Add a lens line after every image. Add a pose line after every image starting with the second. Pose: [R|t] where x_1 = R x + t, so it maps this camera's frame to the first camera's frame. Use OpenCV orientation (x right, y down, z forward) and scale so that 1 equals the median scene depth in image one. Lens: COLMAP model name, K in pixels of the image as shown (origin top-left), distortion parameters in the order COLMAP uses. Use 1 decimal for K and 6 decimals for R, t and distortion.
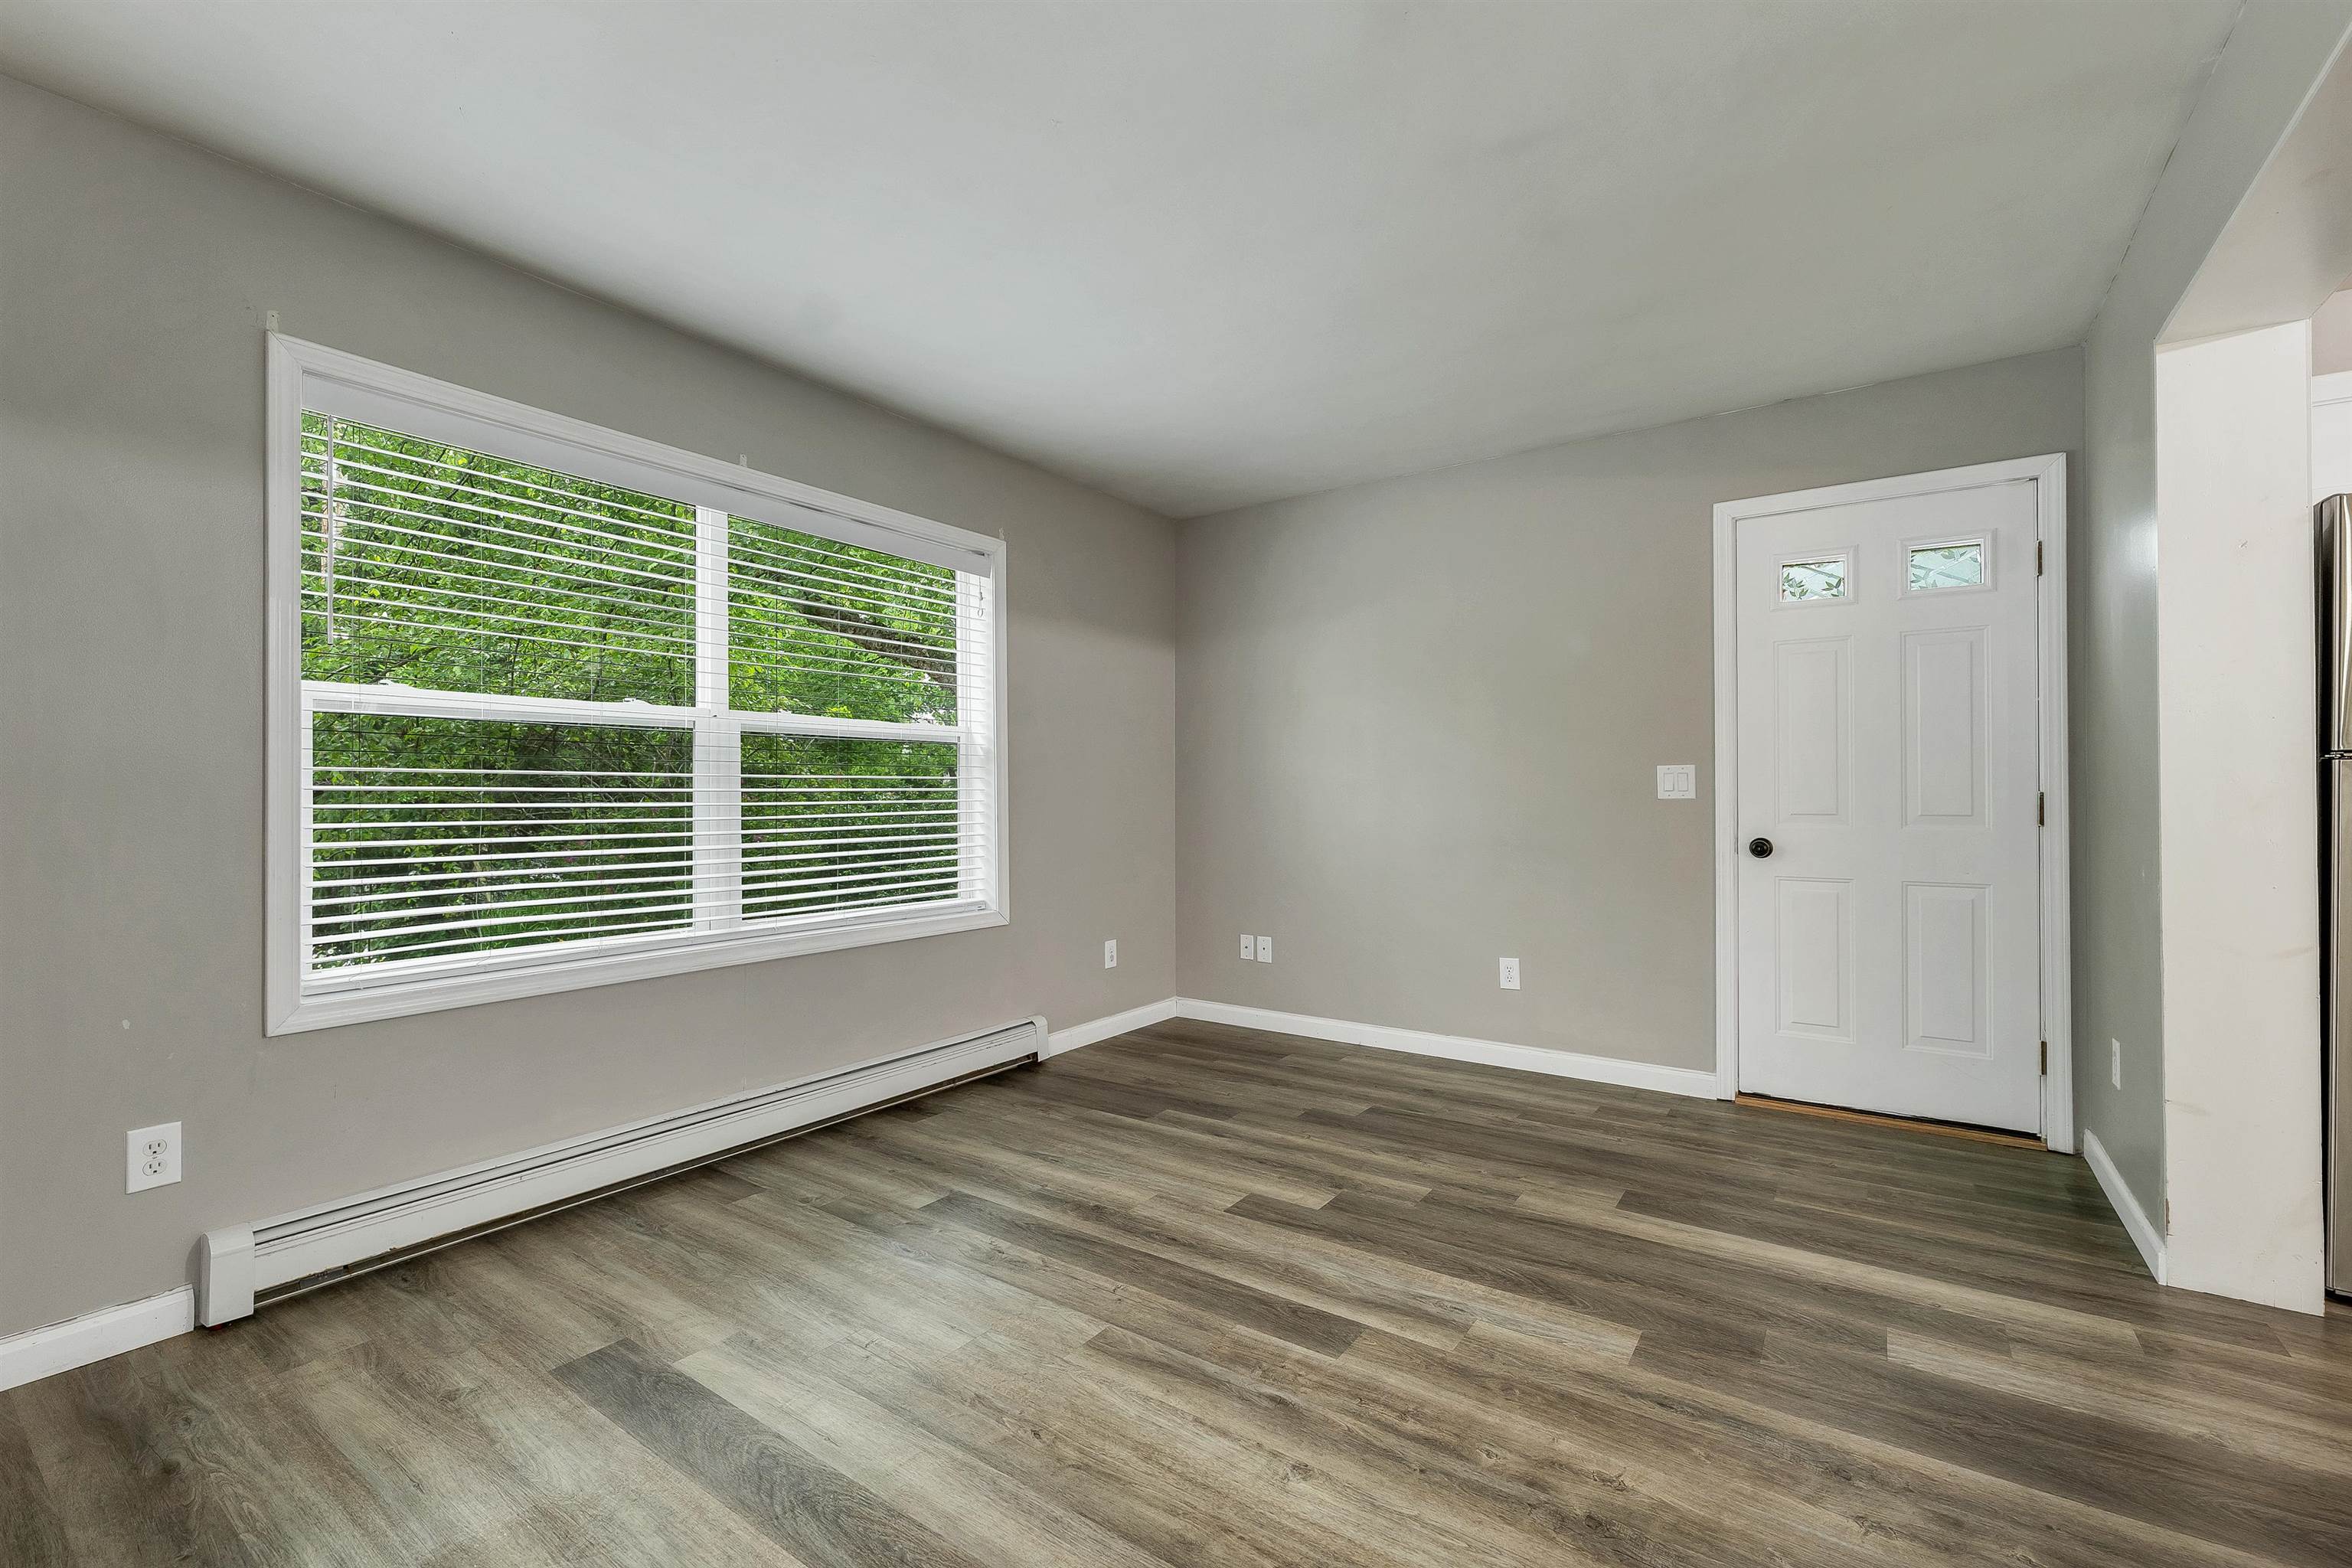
lens RADIAL K [[989.3, 0, 1149.8], [0, 989.3, 792.1], [0, 0, 1]] dist [-0.000335, 0.000557]
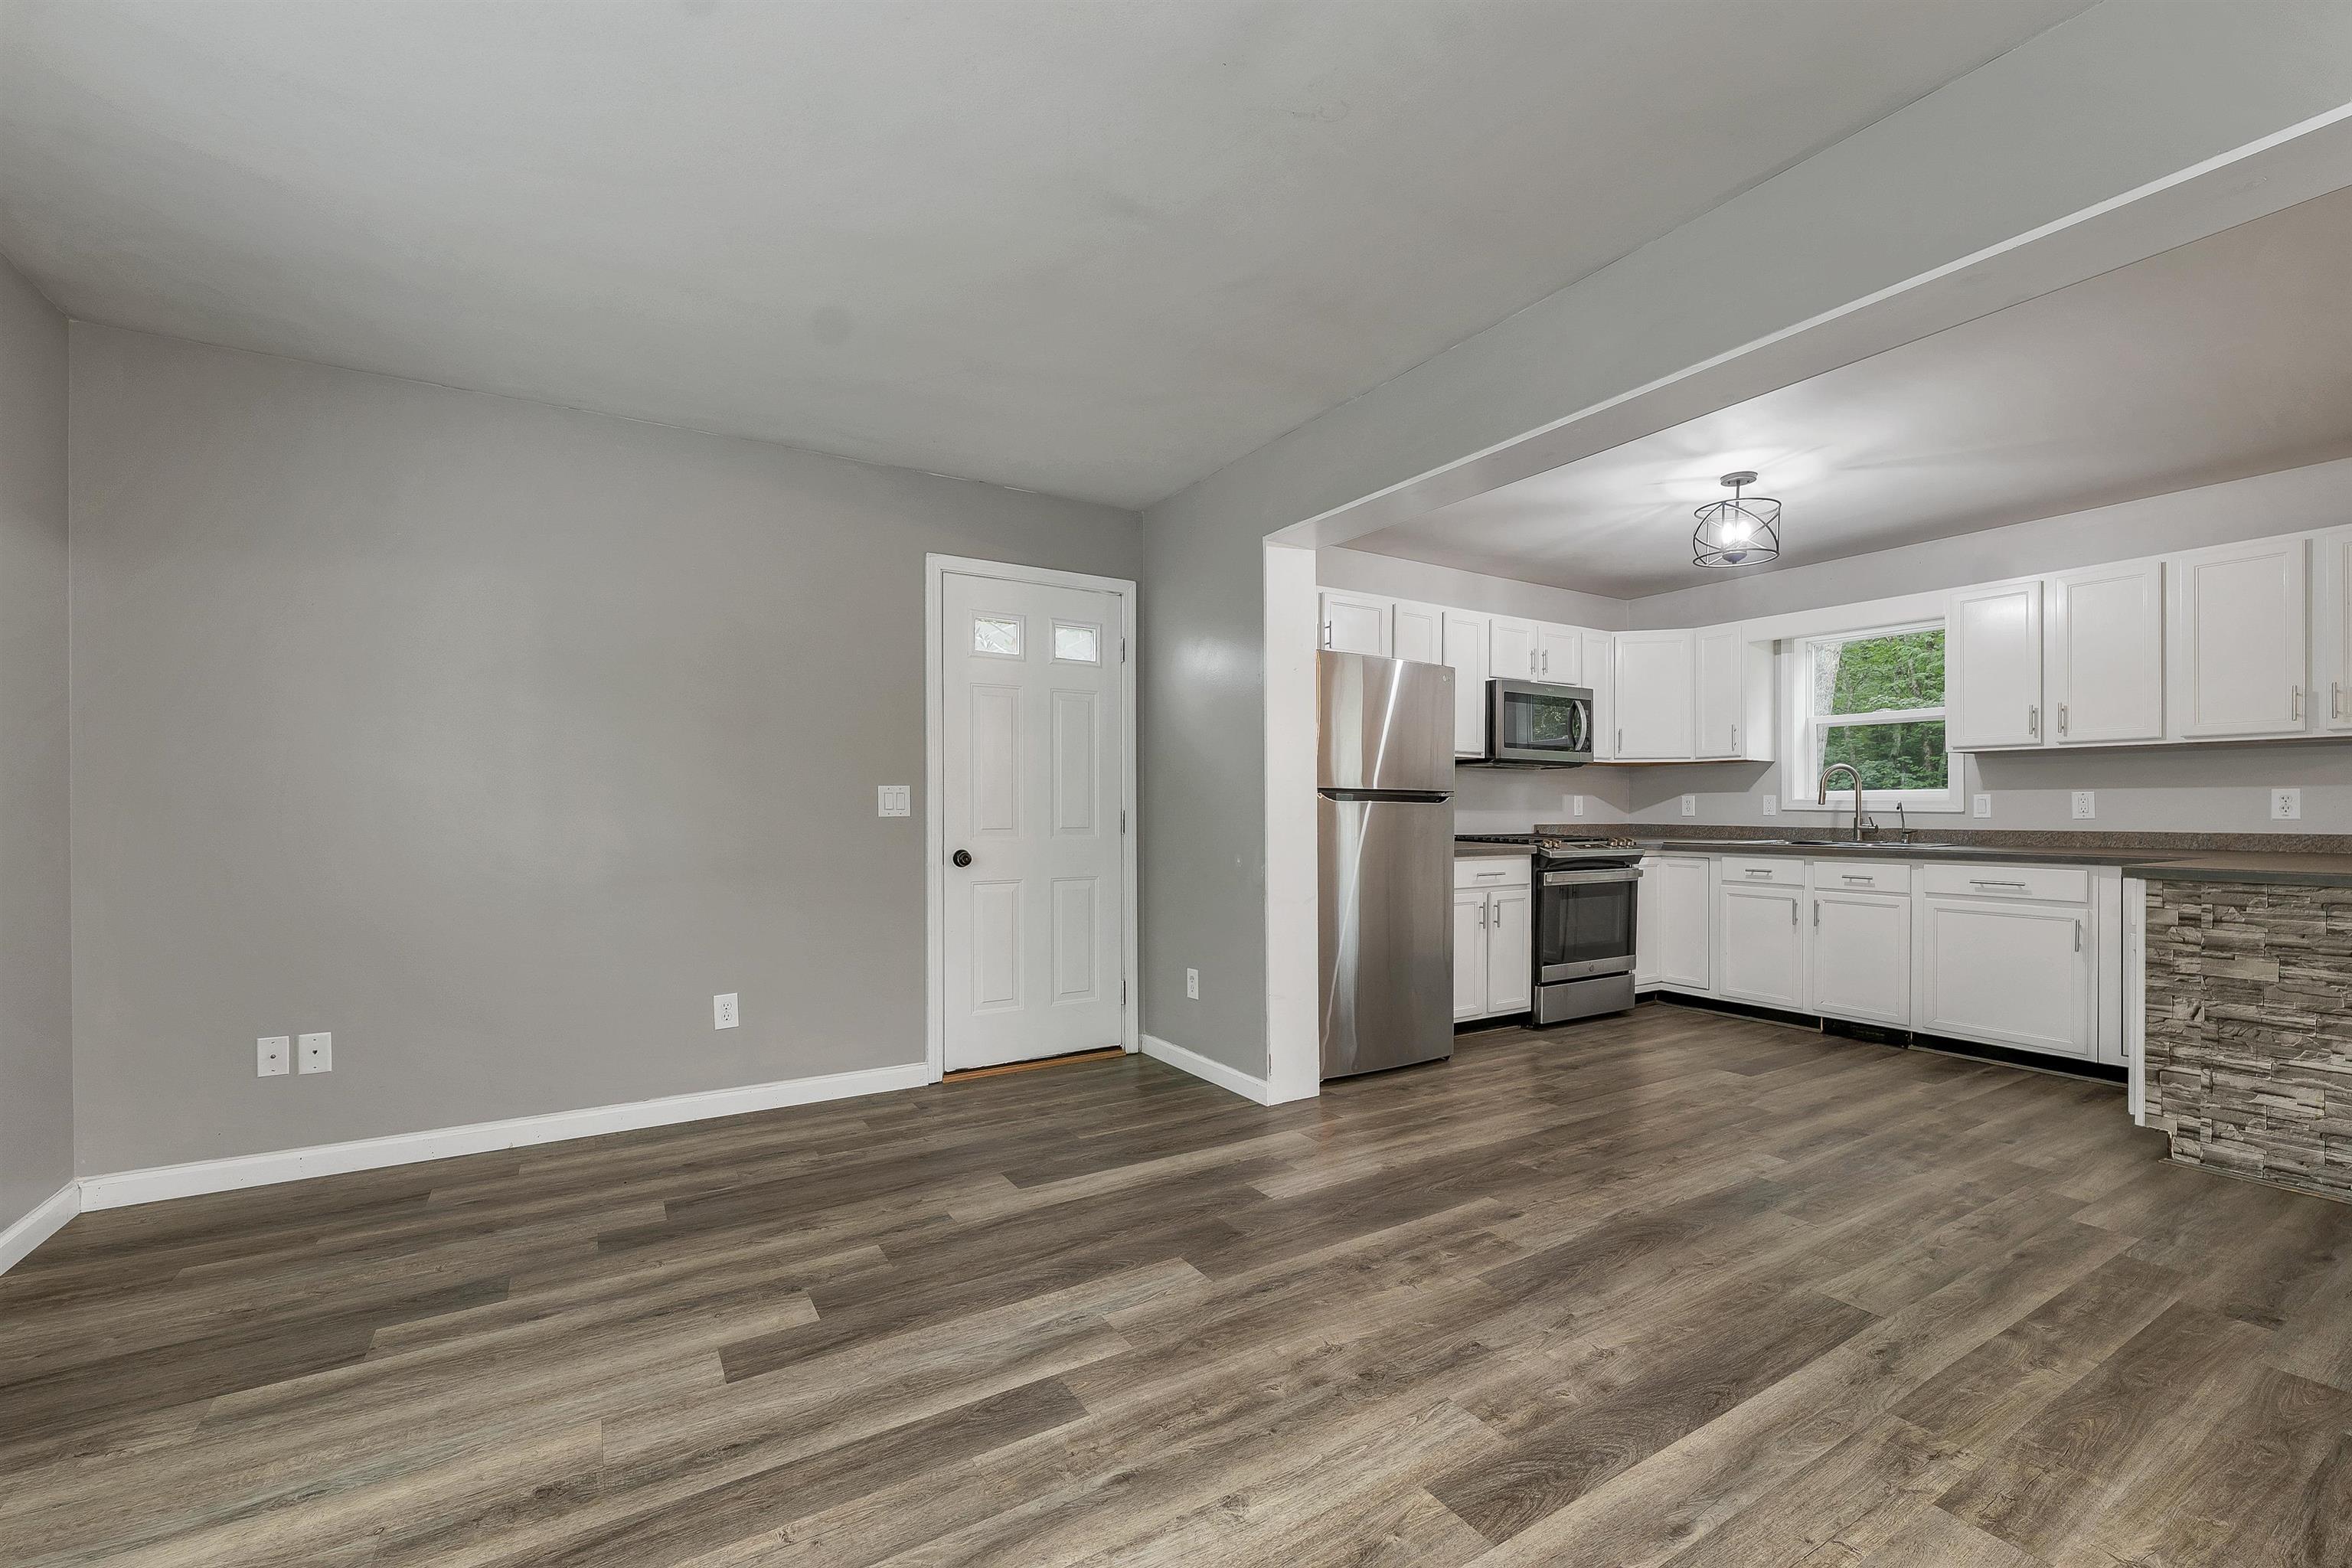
lens RADIAL K [[989.3, 0, 1178.6], [0, 989.3, 810.5], [0, 0, 1]] dist [-0.000335, 0.000557]
pose [[0.384596, 0.002580, 0.923082, -0.419222], [-0.000505, 0.999997, -0.002585, 0.003647], [-0.923085, 0.000528, 0.384596, 0.368209]]
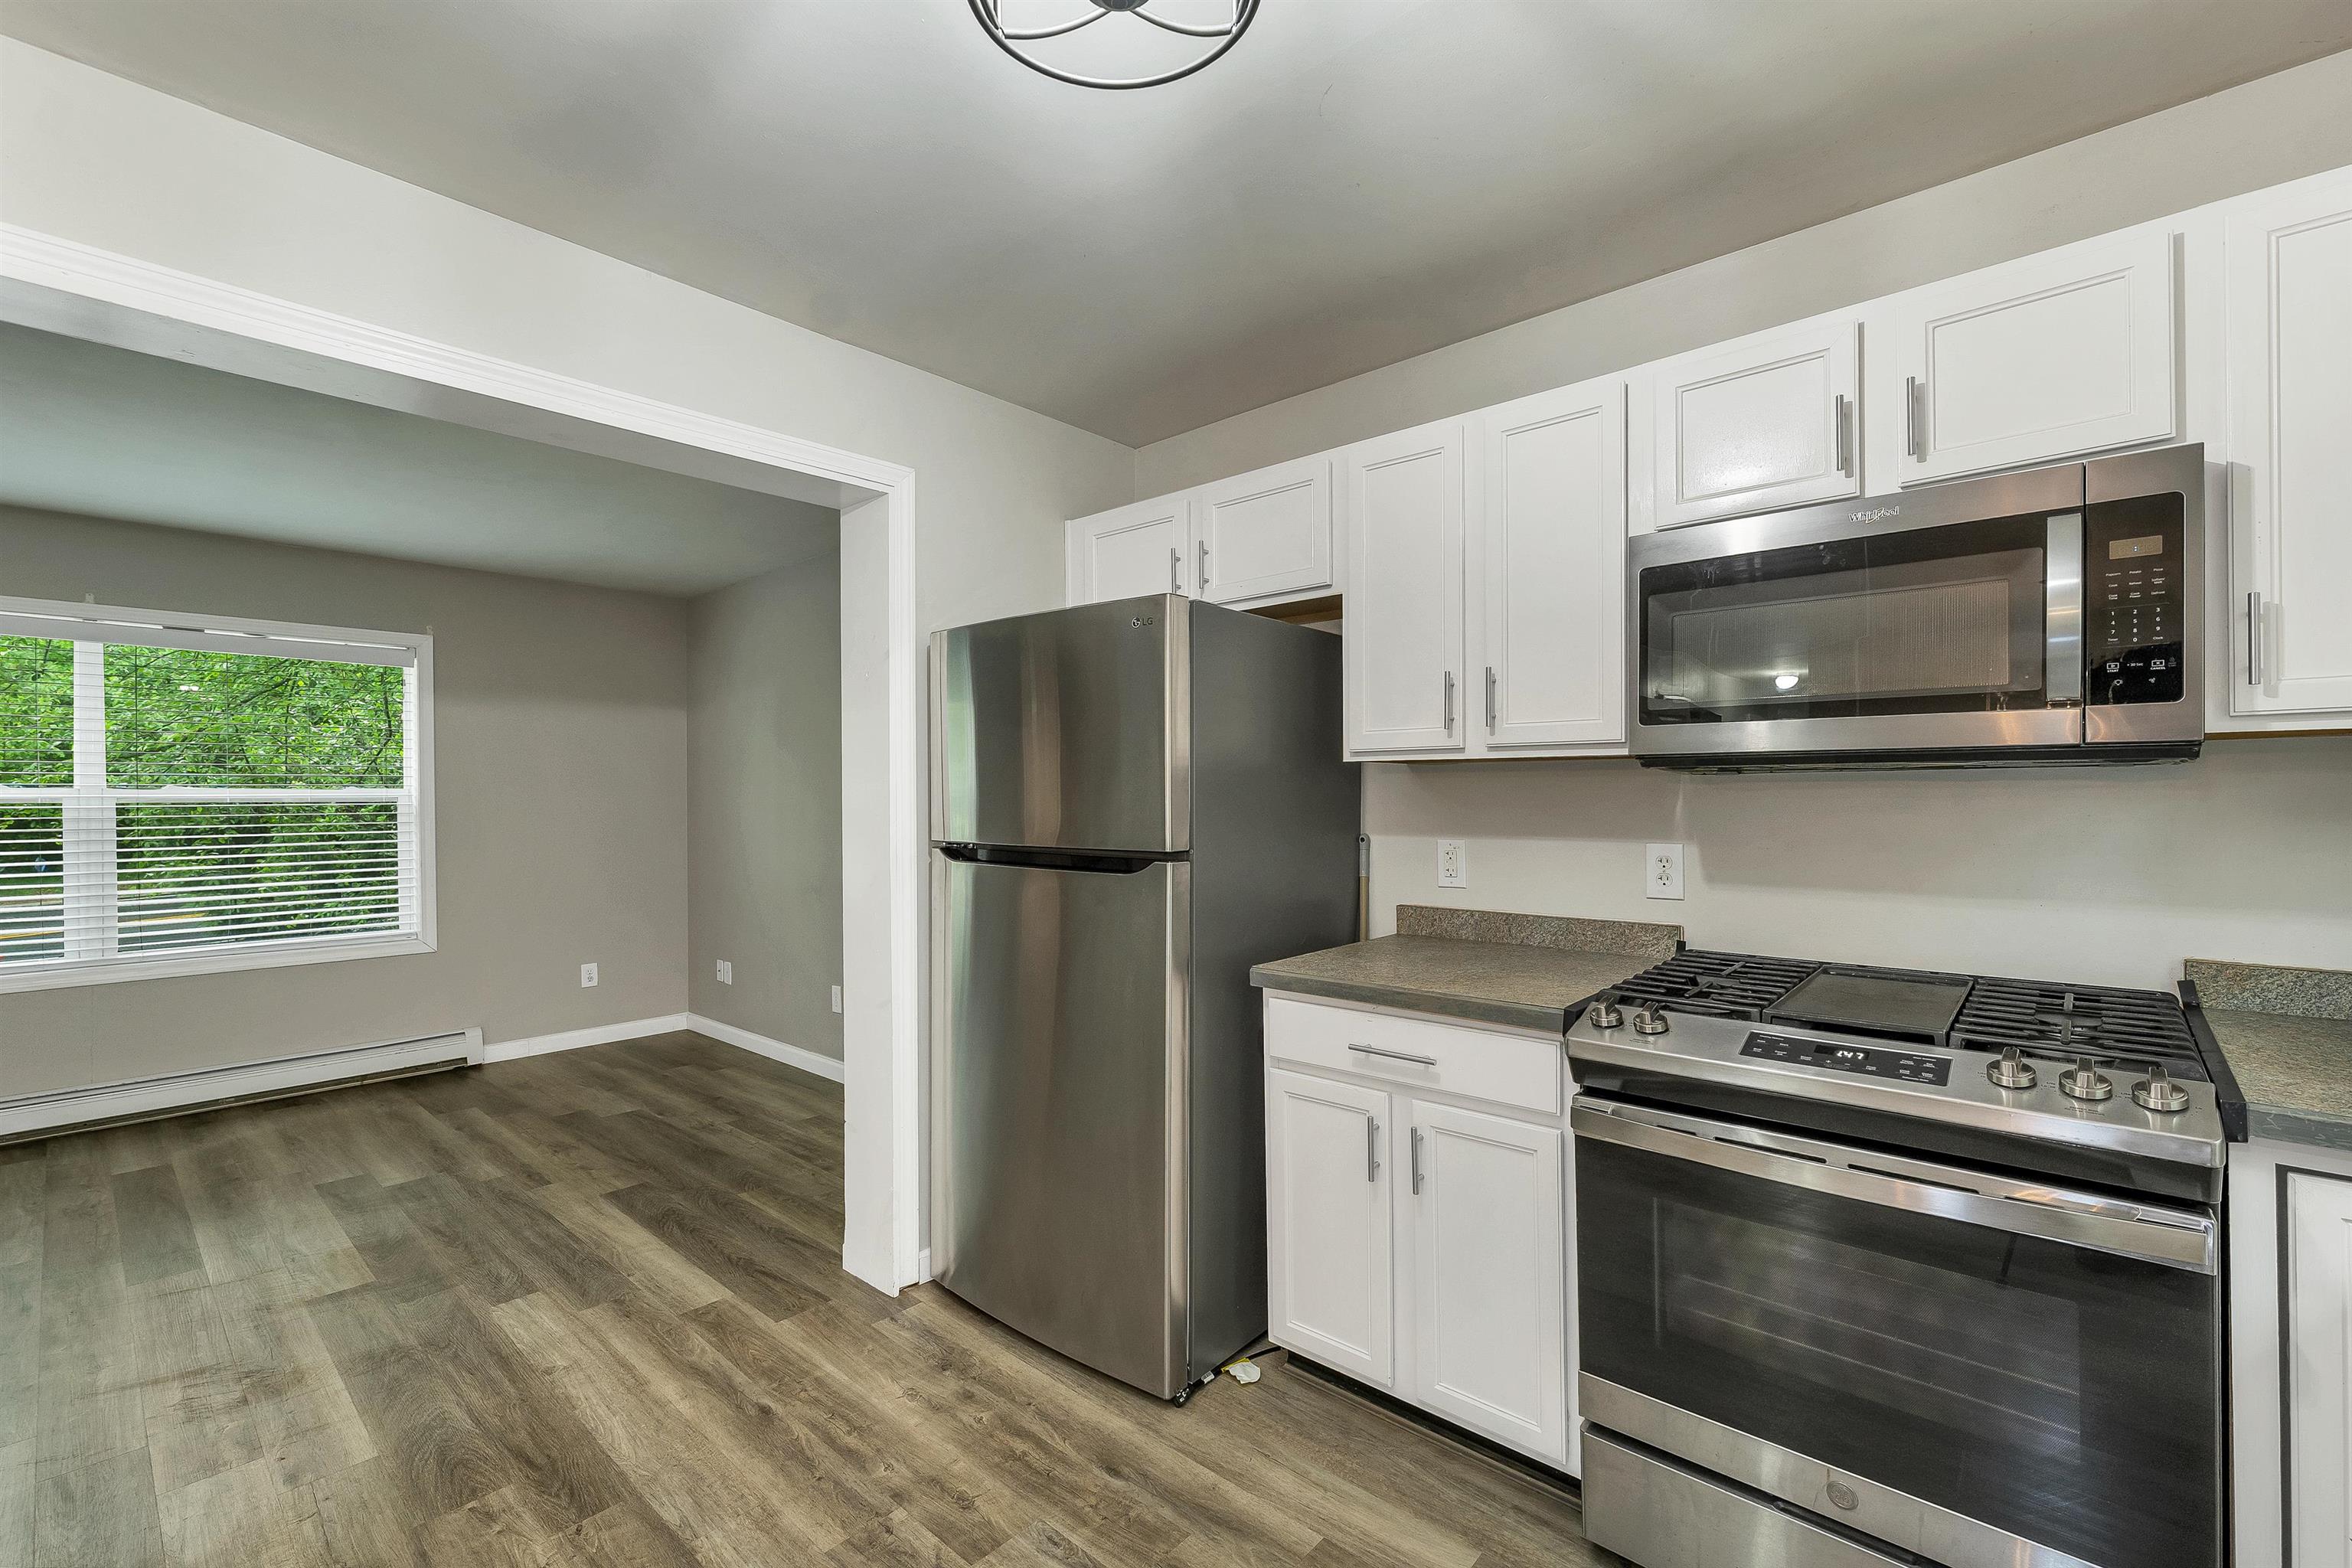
lens RADIAL K [[991.8, 0, 1149.8], [0, 991.8, 793.4], [0, 0, 1]] dist [-0.001153, 0.000052]
pose [[0.994015, -0.006443, -0.109055, 1.160706], [0.006361, 0.999979, -0.001098, -0.071386], [0.109060, 0.000398, 0.994035, -0.148660]]
